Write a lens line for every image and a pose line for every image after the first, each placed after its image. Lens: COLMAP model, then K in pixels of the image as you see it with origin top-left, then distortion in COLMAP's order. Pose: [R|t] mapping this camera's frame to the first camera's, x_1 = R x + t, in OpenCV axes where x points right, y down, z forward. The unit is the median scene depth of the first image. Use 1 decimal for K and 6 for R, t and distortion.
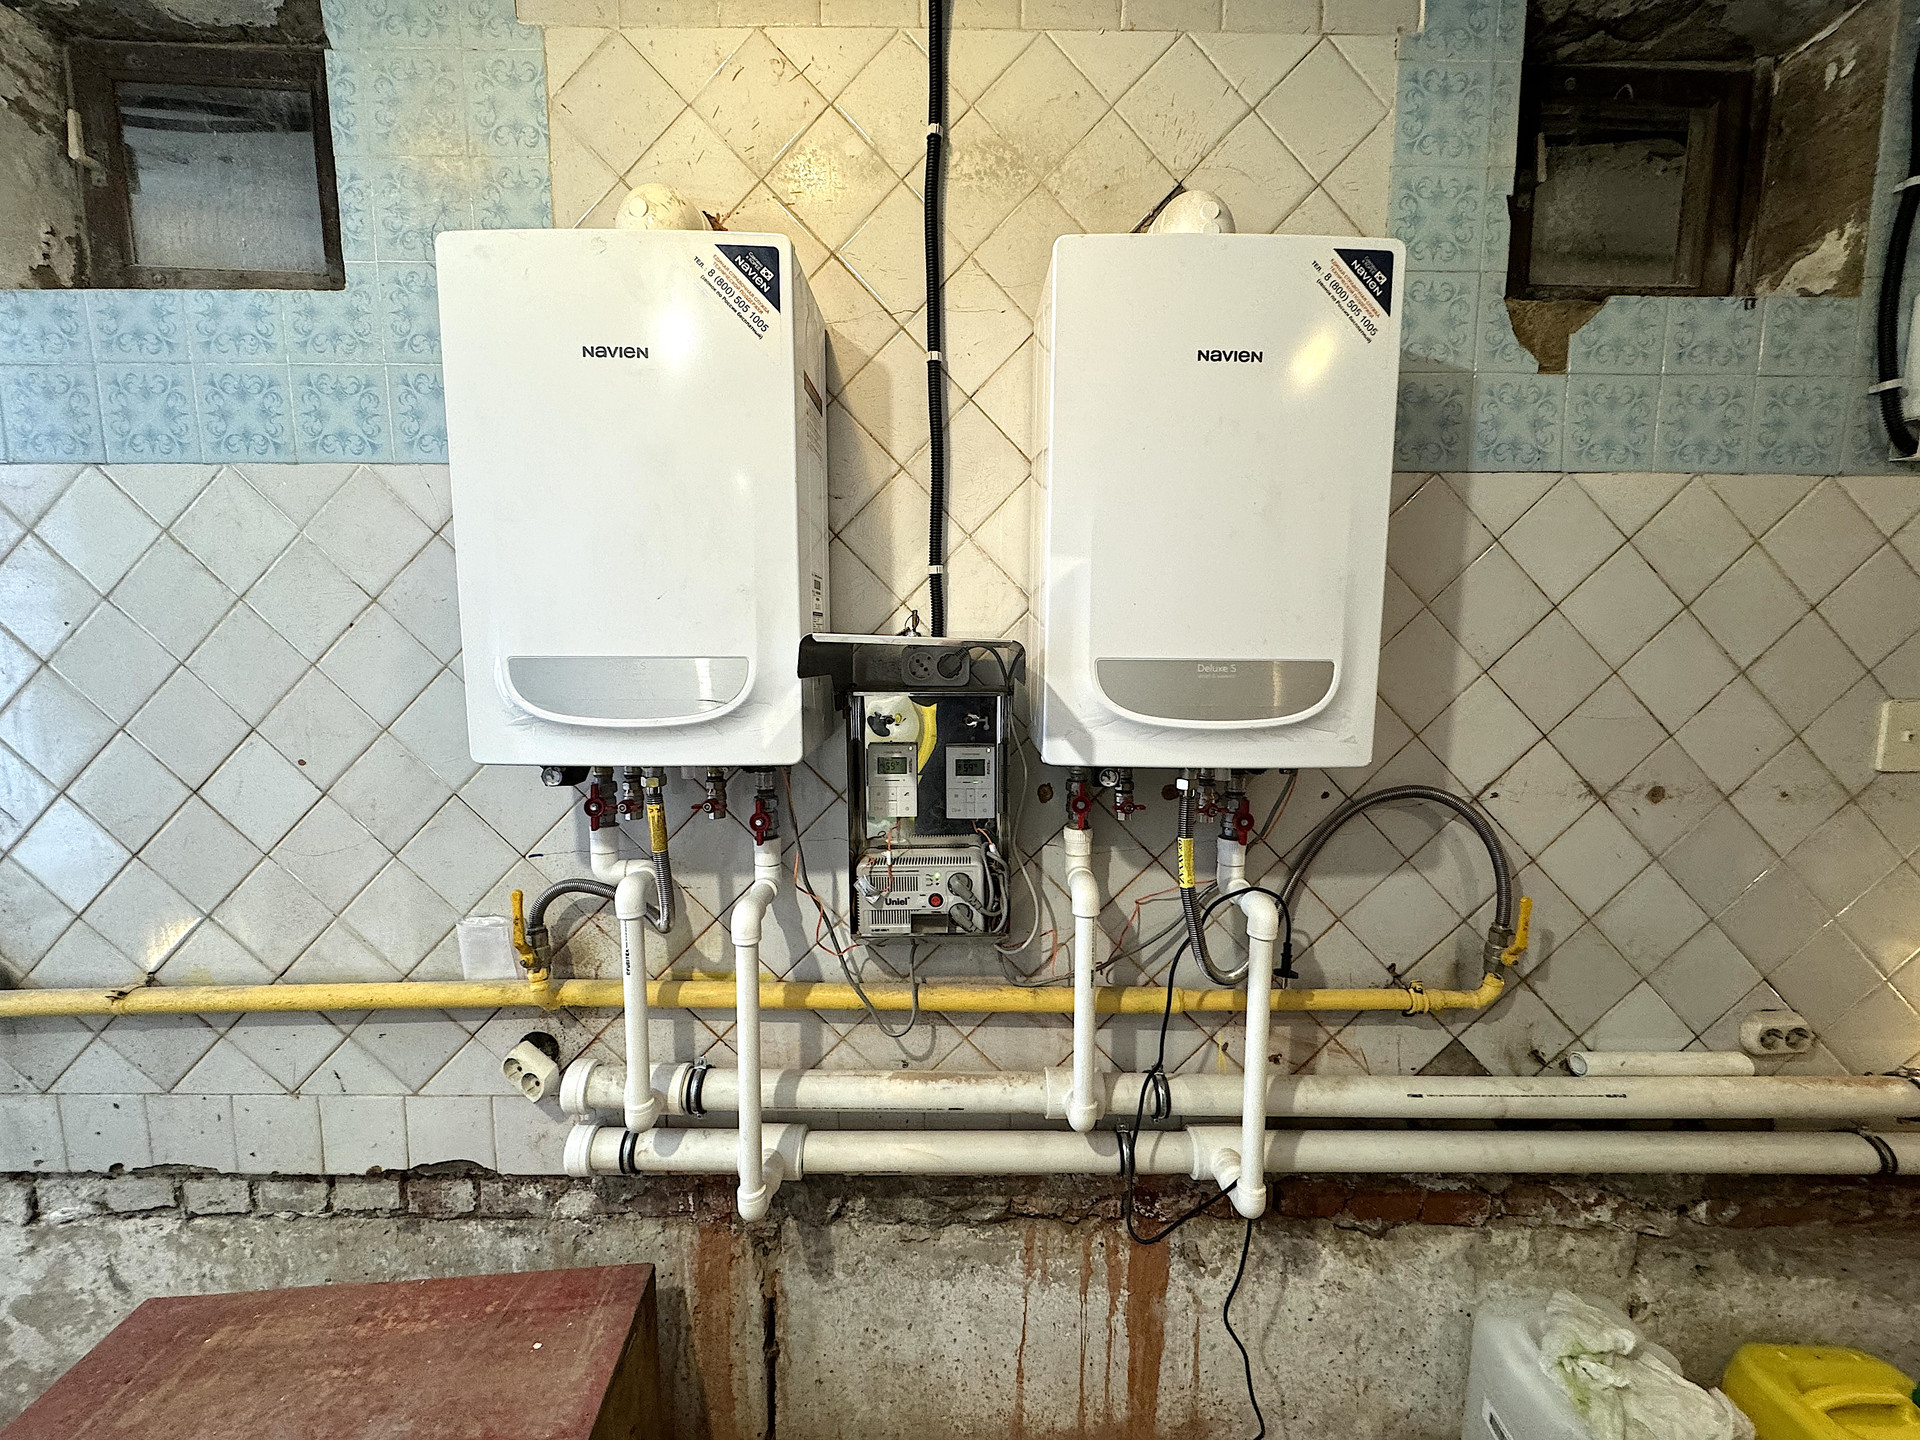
lens RADIAL K [[763.6, 0, 965.4], [0, 763.6, 714.4], [0, 0, 1]] dist [-0.000801, -0.000306]
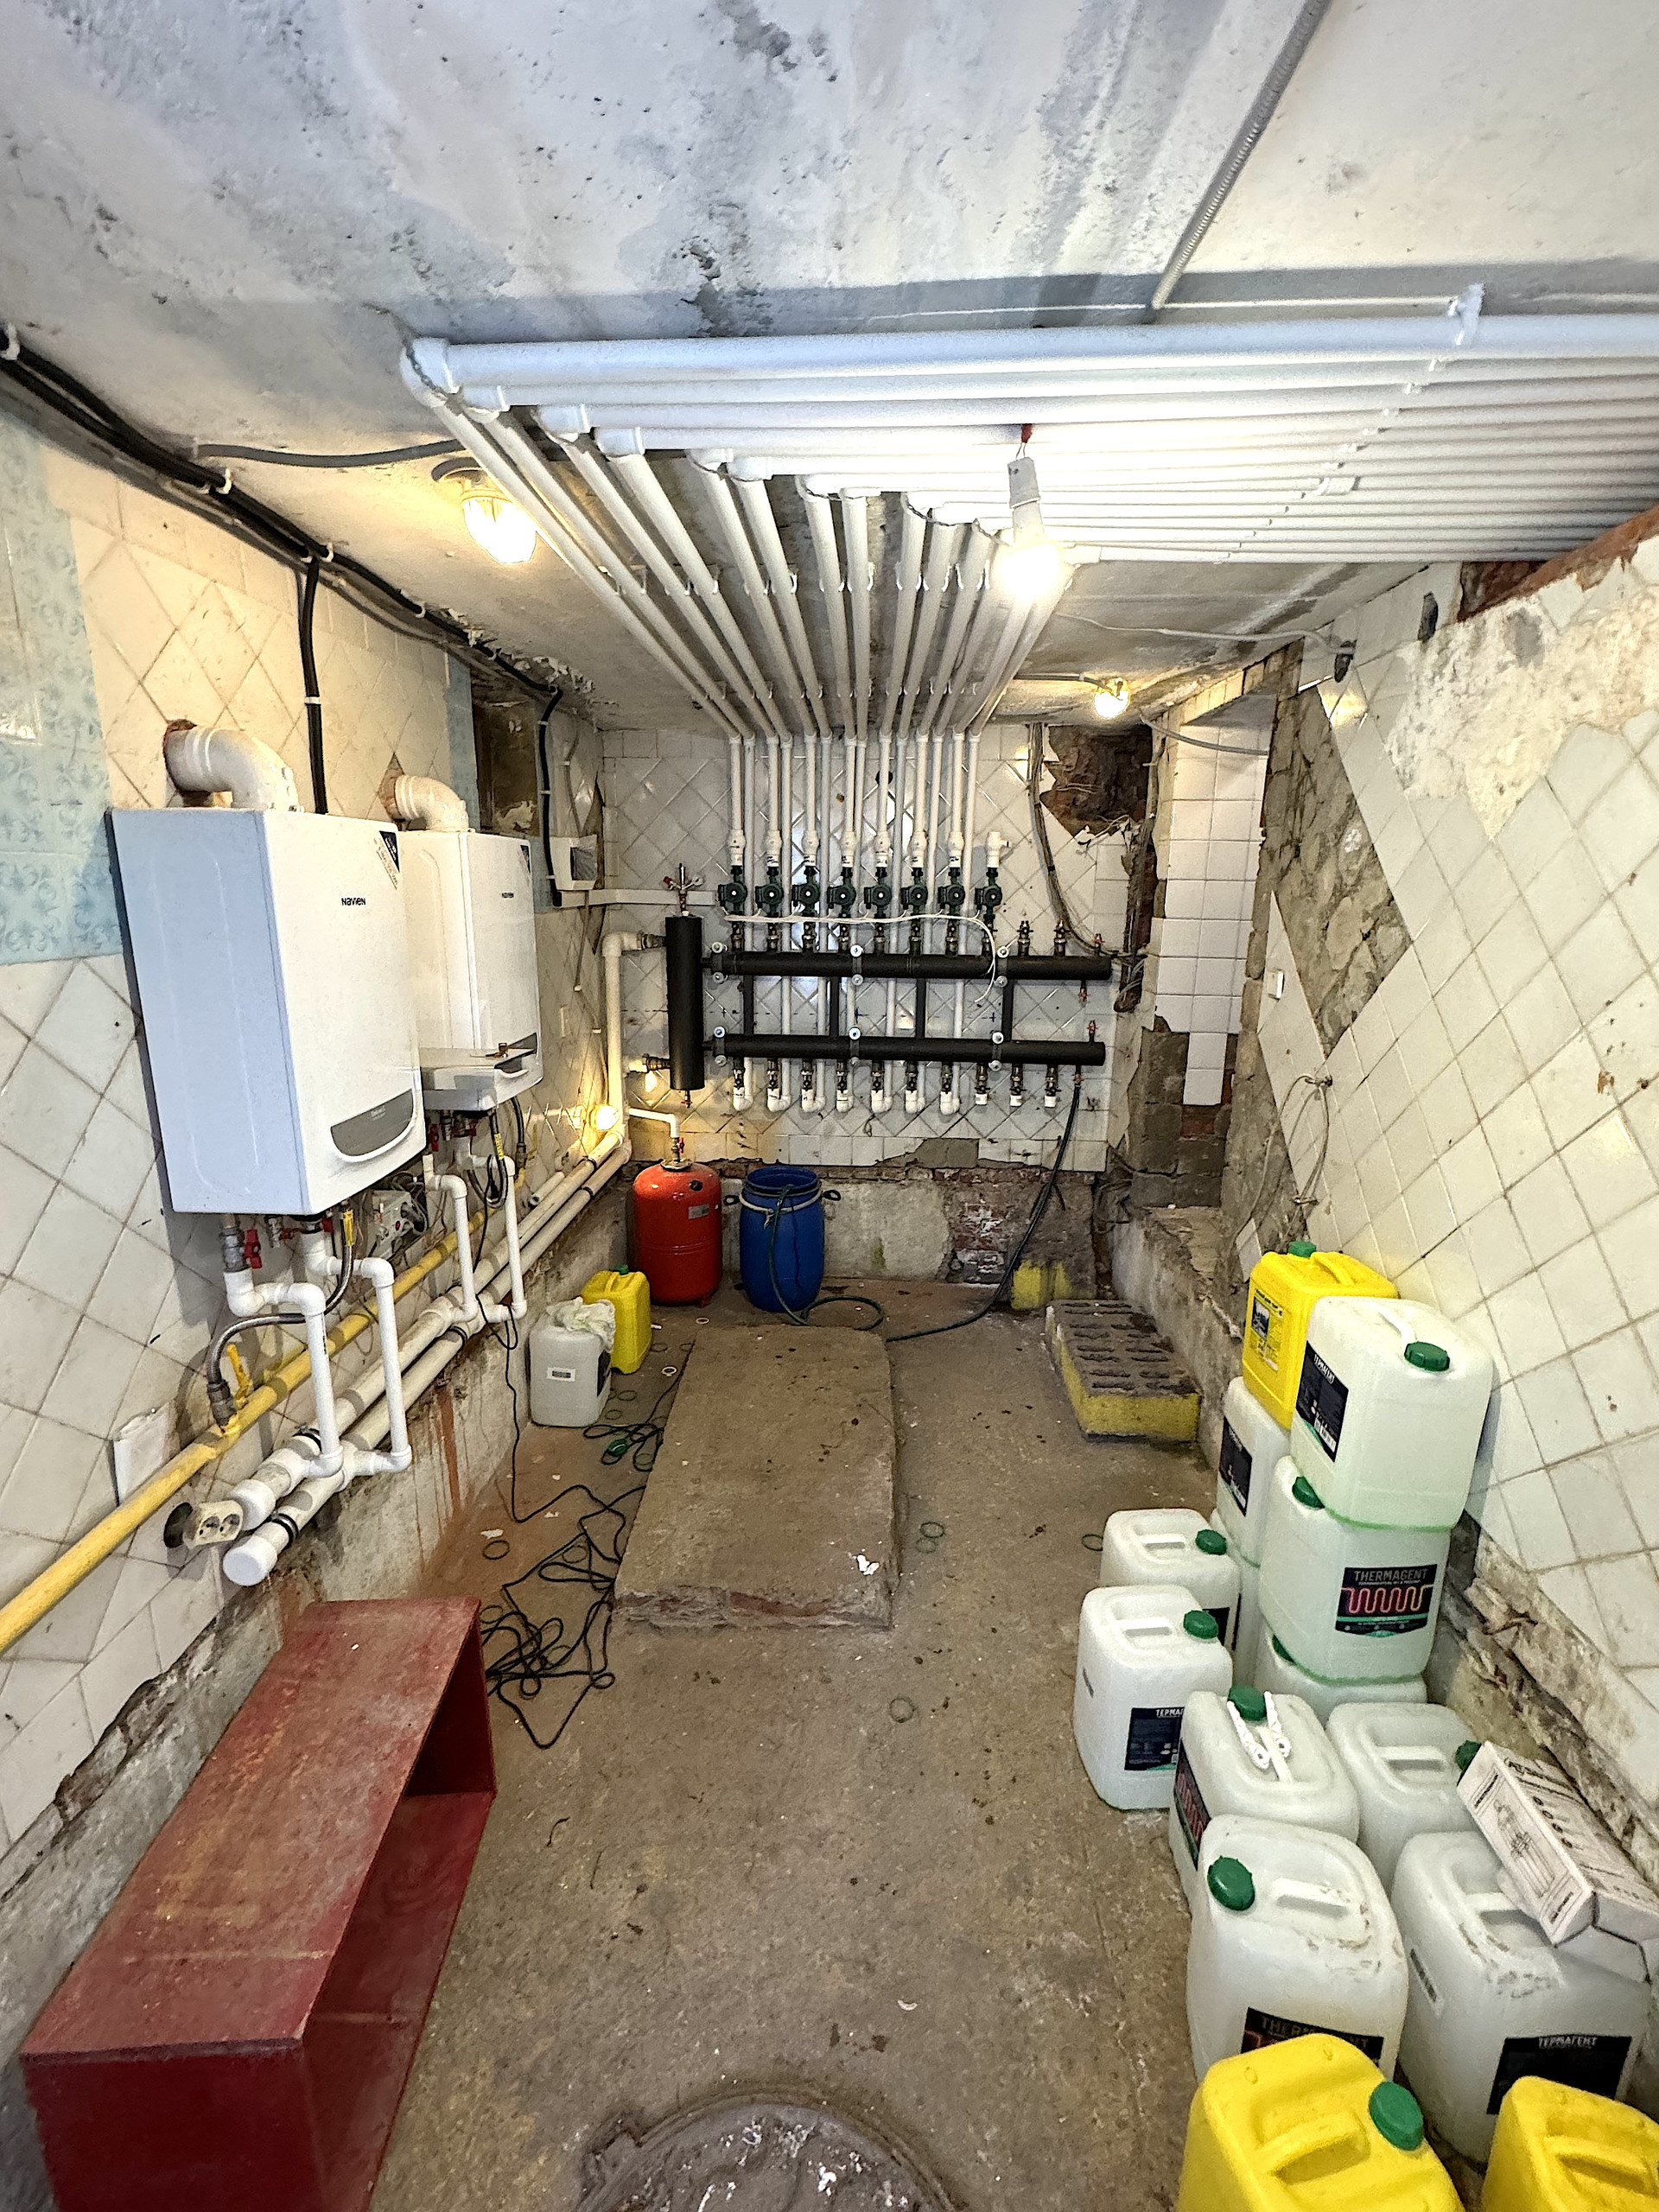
lens RADIAL K [[950.6, 0, 834.9], [0, 950.6, 1104.6], [0, 0, 1]] dist [0.012485, -0.000055]
pose [[0.039544, -0.231466, 0.972039, -1.756441], [0.099945, 0.968838, 0.226638, -0.323213], [-0.994207, 0.088188, 0.061446, 0.008938]]
